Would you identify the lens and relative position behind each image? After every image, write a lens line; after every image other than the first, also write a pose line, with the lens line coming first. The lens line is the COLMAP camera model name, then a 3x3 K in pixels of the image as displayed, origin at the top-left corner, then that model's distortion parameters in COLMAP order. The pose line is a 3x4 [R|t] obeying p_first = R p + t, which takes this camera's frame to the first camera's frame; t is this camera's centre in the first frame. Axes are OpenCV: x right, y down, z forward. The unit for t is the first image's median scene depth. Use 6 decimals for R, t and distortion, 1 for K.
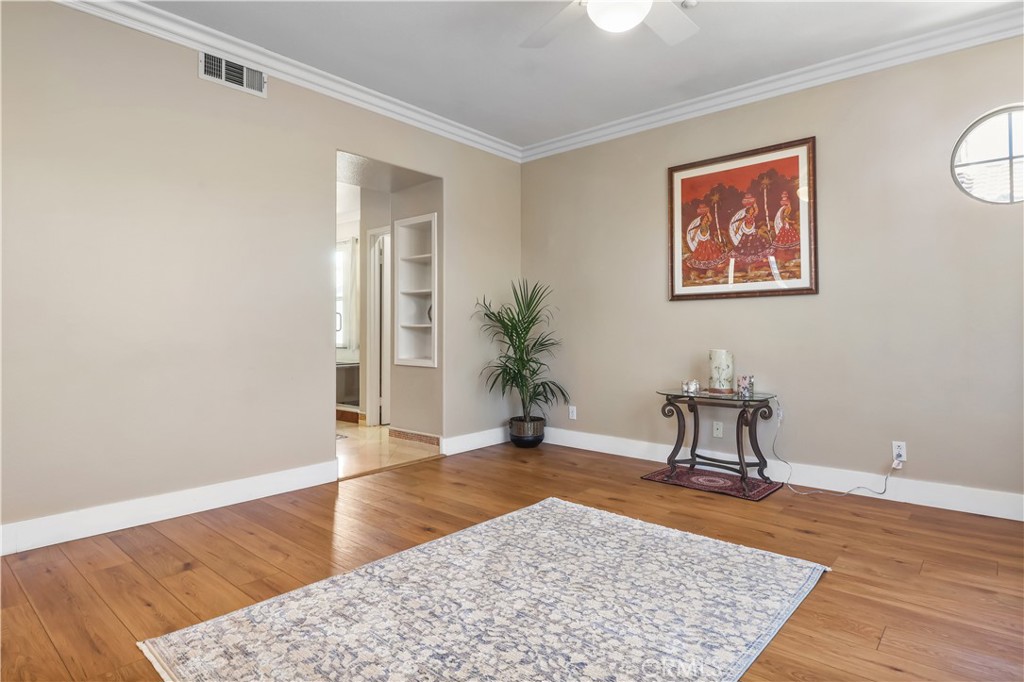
lens RADIAL K [[566.1, 0, 515.9], [0, 566.1, 336.6], [0, 0, 1]] dist [0.000539, -0.001794]
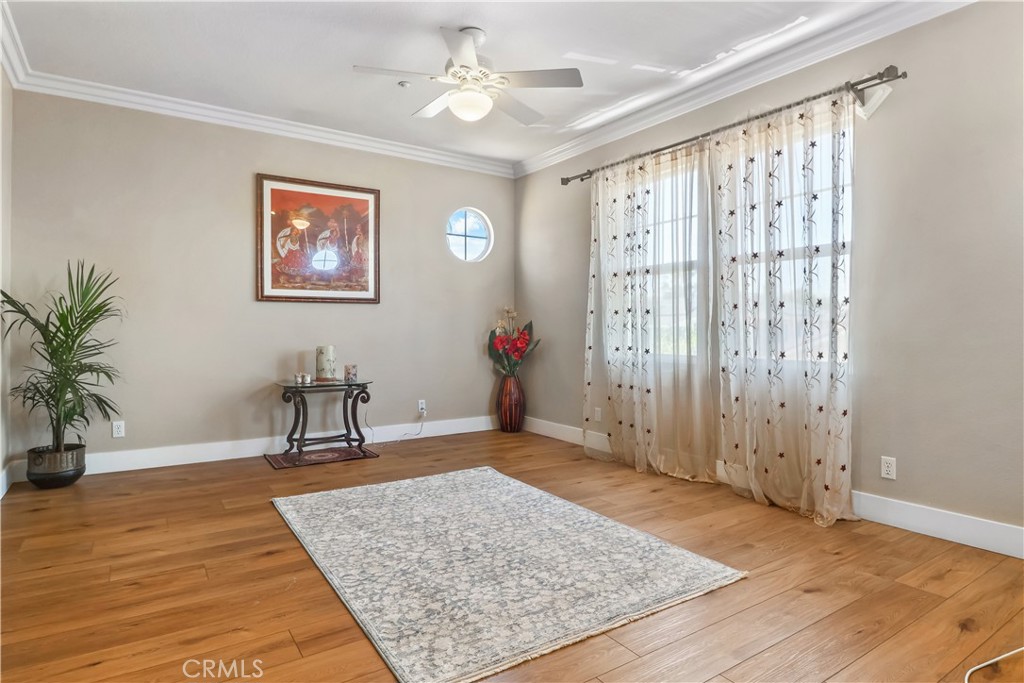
lens RADIAL K [[566.1, 0, 515.9], [0, 566.1, 337.1], [0, 0, 1]] dist [0.000539, -0.001794]
pose [[0.245395, -0.008918, 0.969382, -0.737631], [0.007176, 0.999947, 0.007382, -0.000301], [-0.969397, 0.005145, 0.245446, 0.330781]]
